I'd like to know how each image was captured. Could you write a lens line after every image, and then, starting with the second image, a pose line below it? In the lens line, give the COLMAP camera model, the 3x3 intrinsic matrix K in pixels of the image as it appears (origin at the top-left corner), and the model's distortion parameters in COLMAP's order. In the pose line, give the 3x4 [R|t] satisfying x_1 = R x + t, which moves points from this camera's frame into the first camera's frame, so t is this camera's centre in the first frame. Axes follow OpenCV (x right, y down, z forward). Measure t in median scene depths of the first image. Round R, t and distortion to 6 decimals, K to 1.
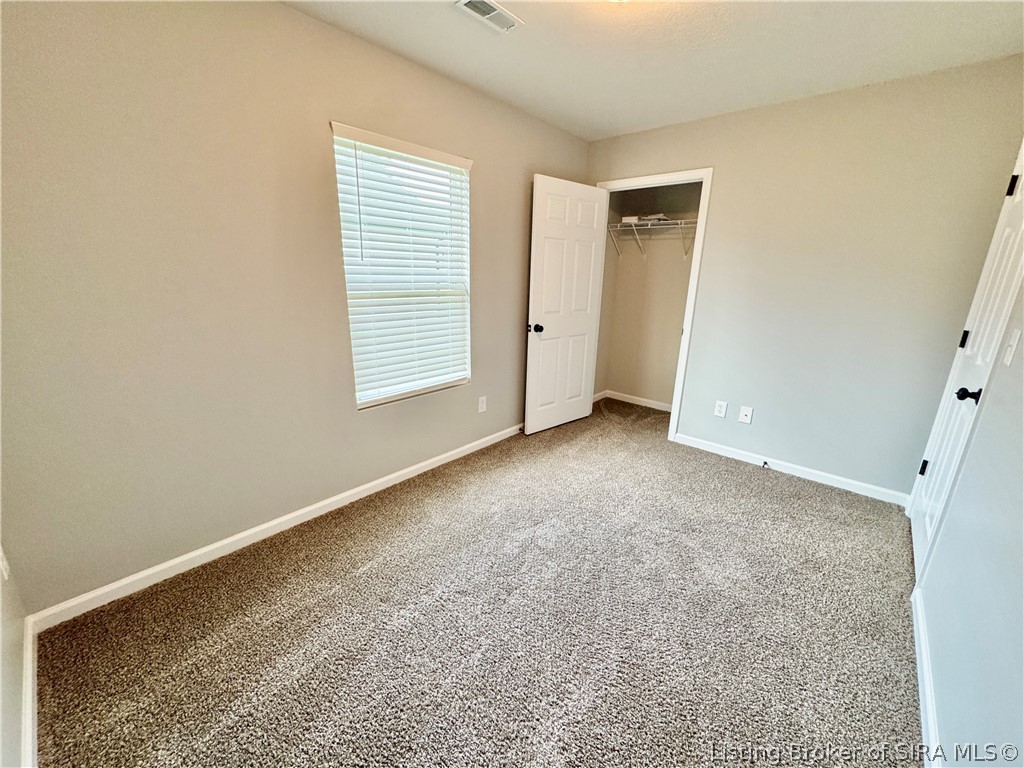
lens RADIAL K [[409.8, 0, 512.0], [0, 409.8, 384.0], [0, 0, 1]] dist [0.000670, 0.000003]
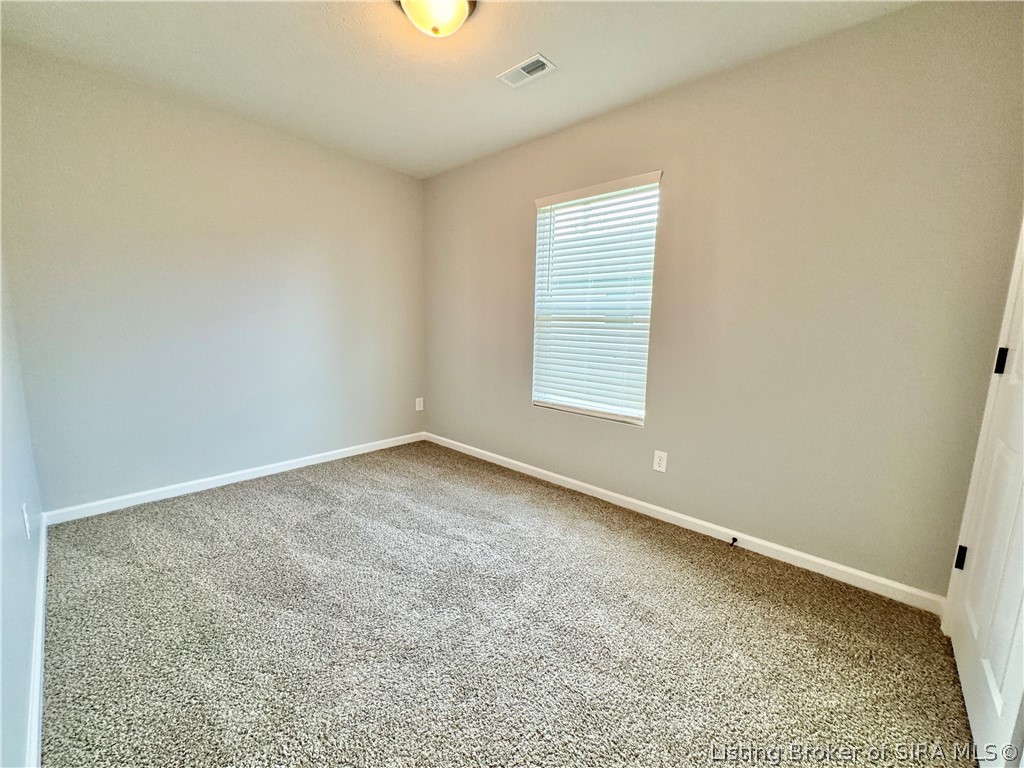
lens RADIAL K [[409.8, 0, 512.0], [0, 409.8, 384.0], [0, 0, 1]] dist [0.000670, 0.000003]
pose [[-0.019361, 0.129358, -0.991409, 0.920704], [-0.273550, 0.953073, 0.129698, -0.151666], [0.961663, 0.273711, 0.016933, 0.897950]]
